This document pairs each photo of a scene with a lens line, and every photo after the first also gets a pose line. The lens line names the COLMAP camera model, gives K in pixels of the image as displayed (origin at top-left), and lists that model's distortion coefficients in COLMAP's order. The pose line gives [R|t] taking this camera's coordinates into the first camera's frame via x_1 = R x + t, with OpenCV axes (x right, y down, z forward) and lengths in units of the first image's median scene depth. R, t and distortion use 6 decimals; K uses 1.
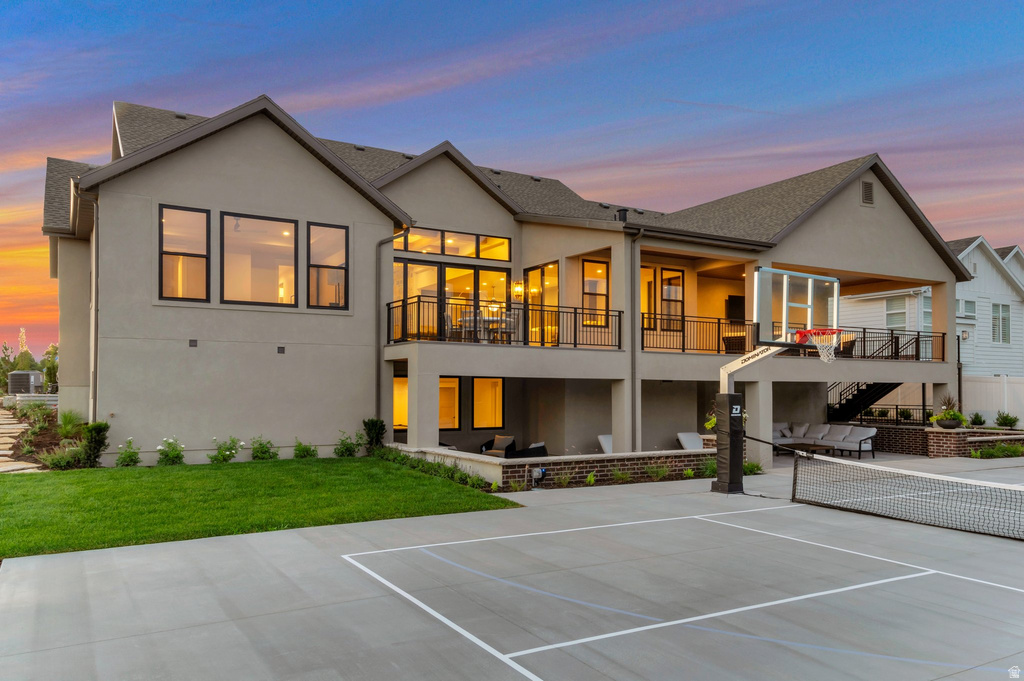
lens RADIAL K [[732.4, 0, 511.3], [0, 732.4, 267.7], [0, 0, 1]] dist [0.006271, 0.000812]
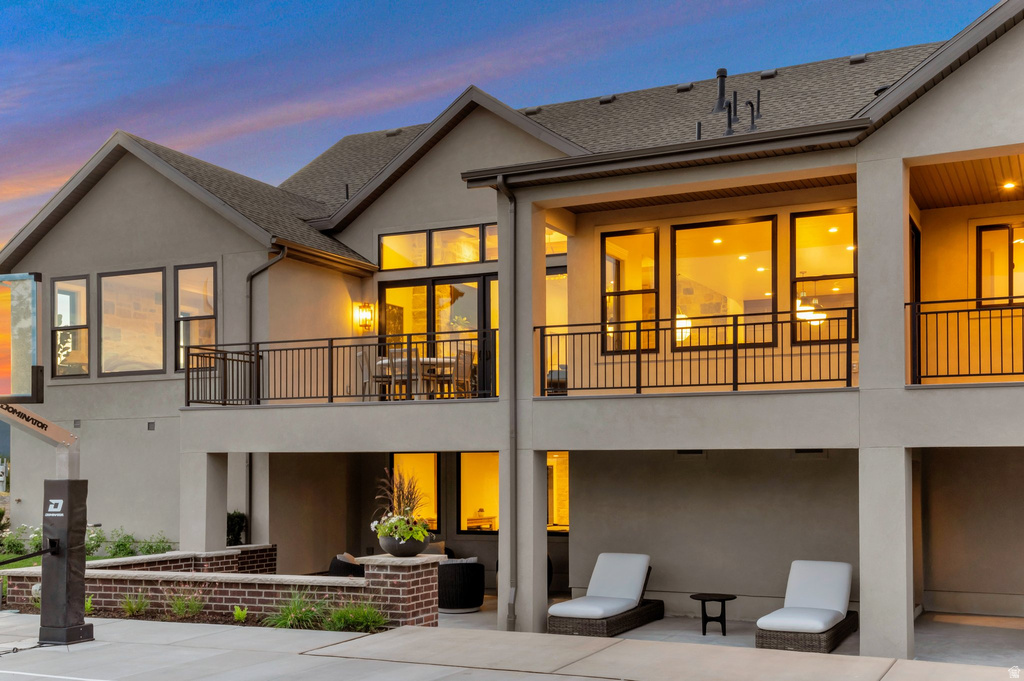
lens RADIAL K [[1136.0, 0, 512.0], [0, 1136.0, 340.5], [0, 0, 1]] dist [0.093256, 0.013962]
pose [[0.561261, -0.098604, -0.821744, 0.949430], [0.140232, 0.989852, -0.022996, 0.098451], [0.815672, -0.102328, 0.569392, 0.573320]]
